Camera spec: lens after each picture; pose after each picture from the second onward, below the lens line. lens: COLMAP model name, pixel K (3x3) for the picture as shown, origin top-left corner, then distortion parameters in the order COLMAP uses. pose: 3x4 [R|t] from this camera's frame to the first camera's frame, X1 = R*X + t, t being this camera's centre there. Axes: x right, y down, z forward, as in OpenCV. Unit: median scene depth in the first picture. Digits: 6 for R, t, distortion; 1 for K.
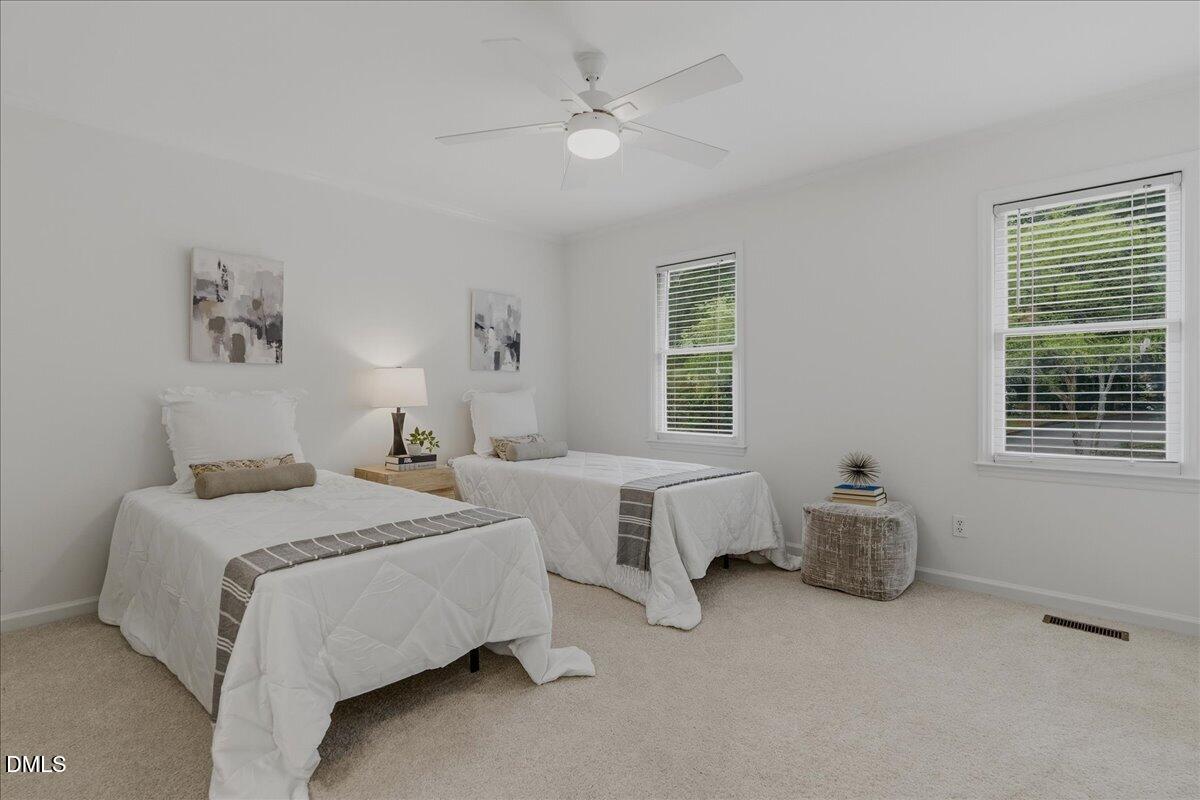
lens RADIAL K [[558.0, 0, 600.0], [0, 558.0, 400.0], [0, 0, 1]] dist [0.000372, 0.001159]
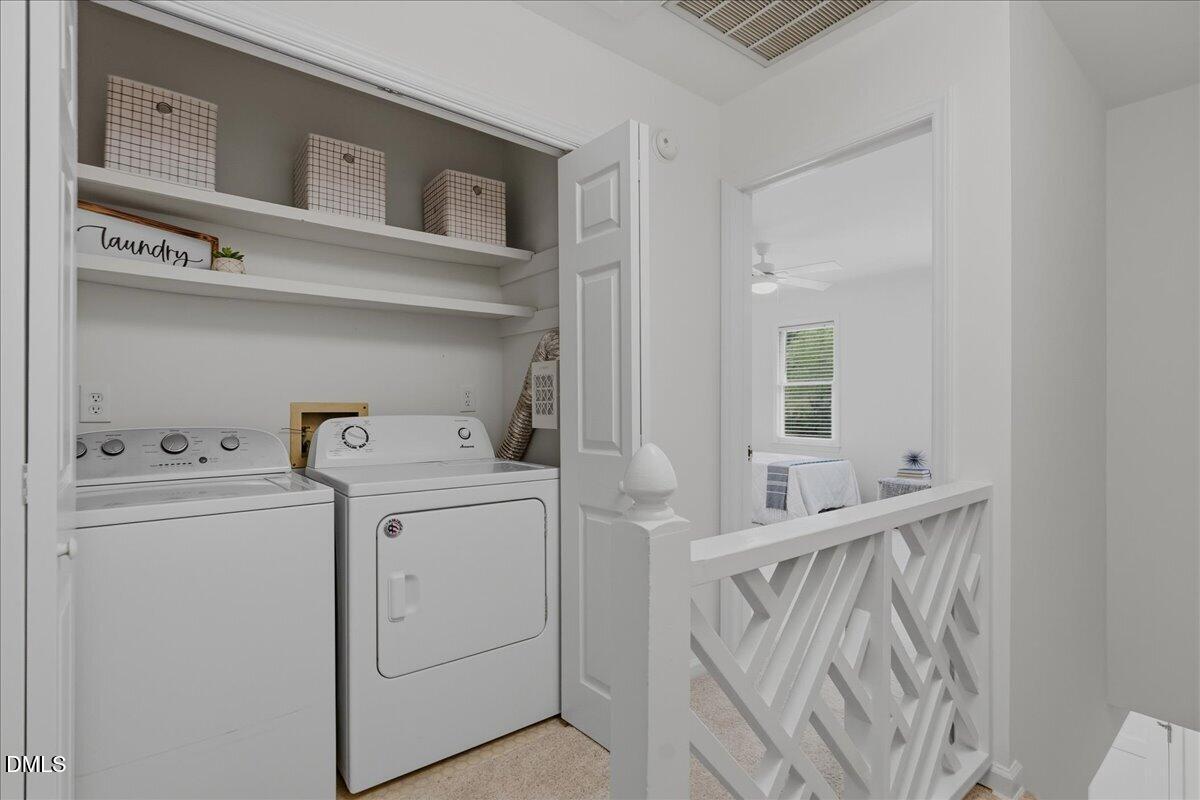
lens RADIAL K [[558.0, 0, 600.0], [0, 558.0, 400.0], [0, 0, 1]] dist [0.000372, 0.001159]
pose [[0.990334, 0.008062, -0.138472, -0.247315], [-0.011158, 0.999704, -0.021599, -0.005799], [0.138257, 0.022935, 0.990131, -0.831616]]
